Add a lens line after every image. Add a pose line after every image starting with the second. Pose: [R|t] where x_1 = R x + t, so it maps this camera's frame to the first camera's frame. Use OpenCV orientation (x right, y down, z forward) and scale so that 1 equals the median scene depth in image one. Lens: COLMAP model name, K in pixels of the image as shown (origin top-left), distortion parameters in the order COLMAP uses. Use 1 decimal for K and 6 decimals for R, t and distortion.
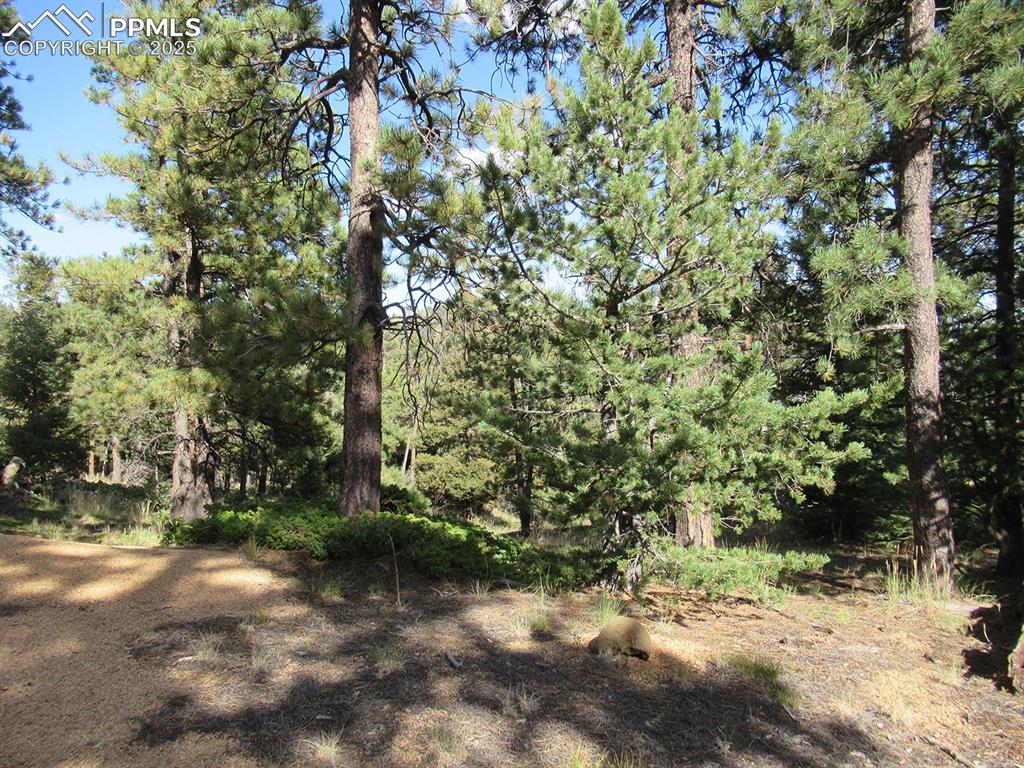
lens RADIAL K [[758.1, 0, 512.0], [0, 758.1, 384.0], [0, 0, 1]] dist [-0.003448, -0.005599]
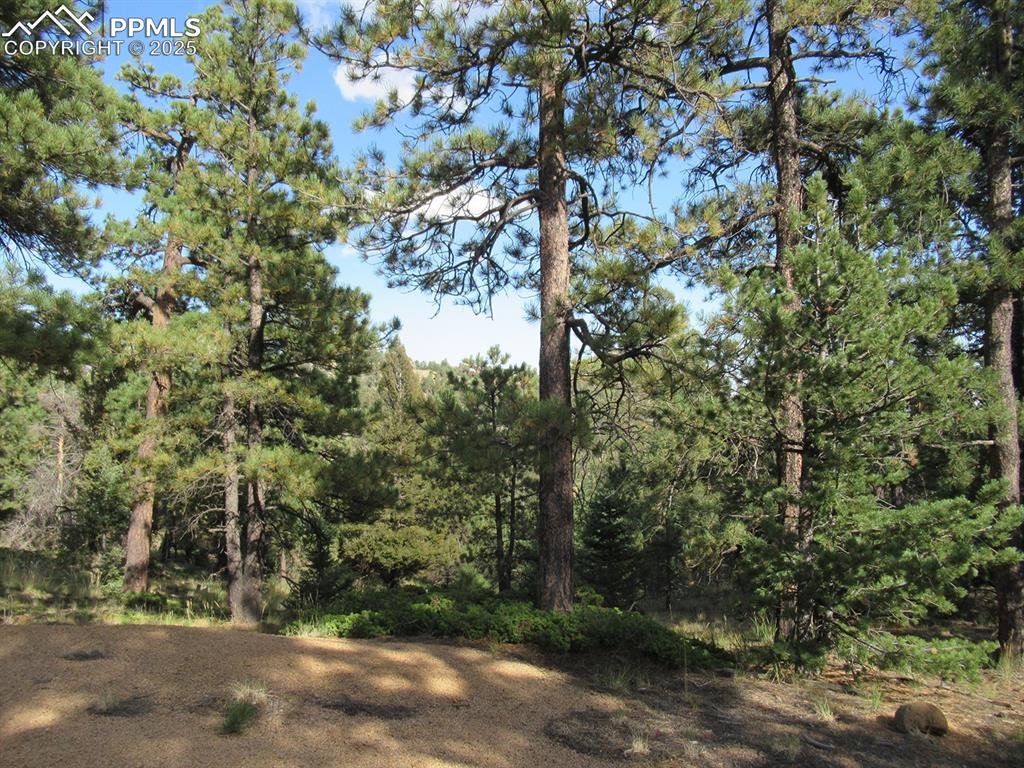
lens RADIAL K [[800.6, 0, 512.0], [0, 800.6, 384.0], [0, 0, 1]] dist [-0.037379, 0.003149]
pose [[0.984896, 0.042637, 0.167816, -0.440655], [-0.031017, 0.996975, -0.071265, -0.054808], [-0.170346, 0.064983, 0.983239, -0.103178]]
